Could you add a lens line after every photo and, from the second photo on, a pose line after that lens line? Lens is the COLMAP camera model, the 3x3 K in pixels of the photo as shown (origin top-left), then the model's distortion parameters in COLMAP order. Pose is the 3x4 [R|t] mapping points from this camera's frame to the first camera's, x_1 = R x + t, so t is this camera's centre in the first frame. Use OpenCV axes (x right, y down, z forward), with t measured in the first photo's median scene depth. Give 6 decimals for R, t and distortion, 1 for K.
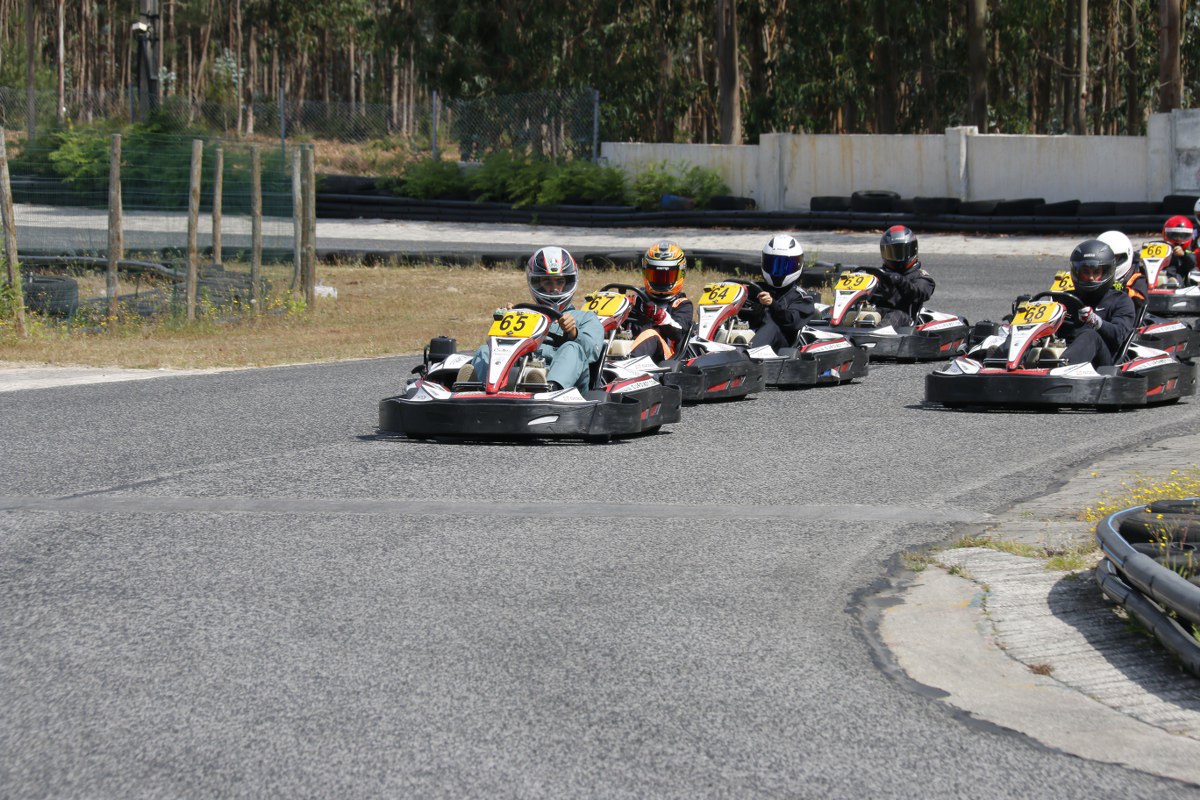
lens RADIAL K [[6093.2, 0, 591.1], [0, 6093.2, 409.3], [0, 0, 1]] dist [2.065830, 0.000000]
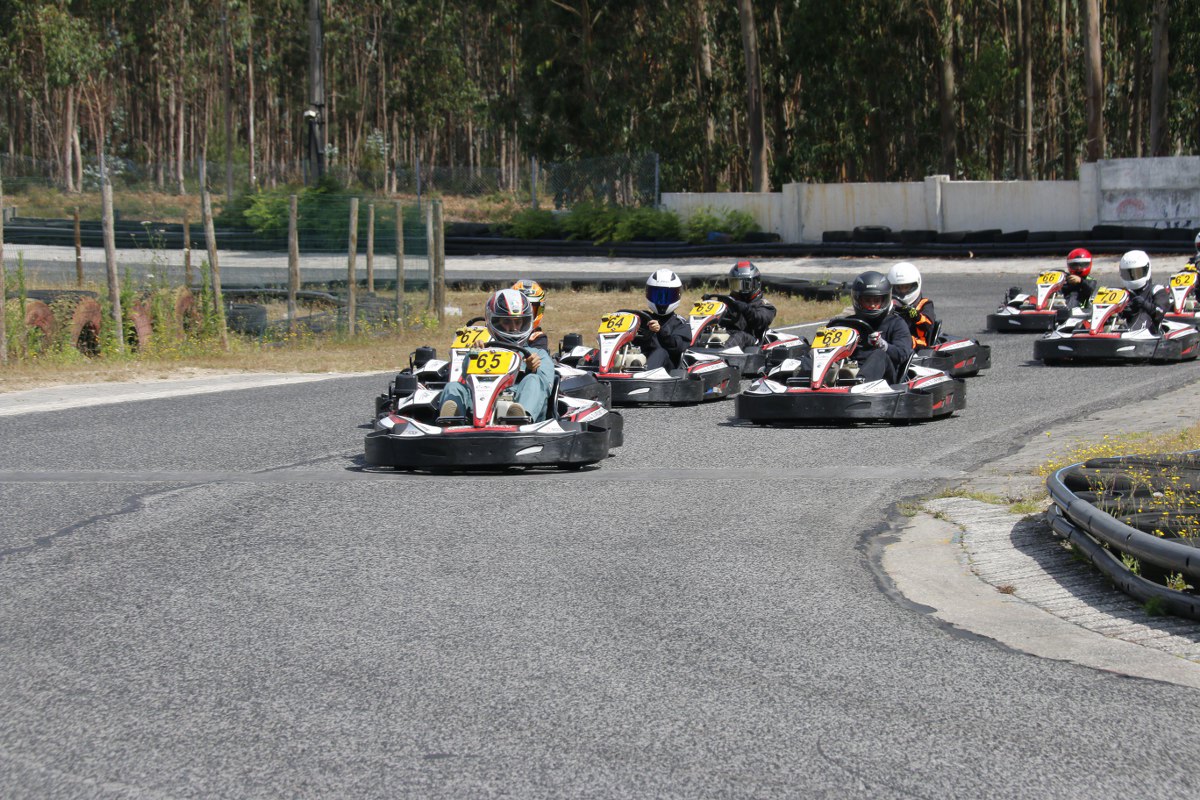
lens RADIAL K [[5531.9, 0, 600.0], [0, 5531.9, 400.0], [0, 0, 1]] dist [-0.000048, 0.000000]
pose [[0.999744, -0.018987, -0.012315, 0.002258], [0.018993, 0.999820, 0.000384, -0.000090], [0.012305, -0.000617, 0.999924, -0.177018]]
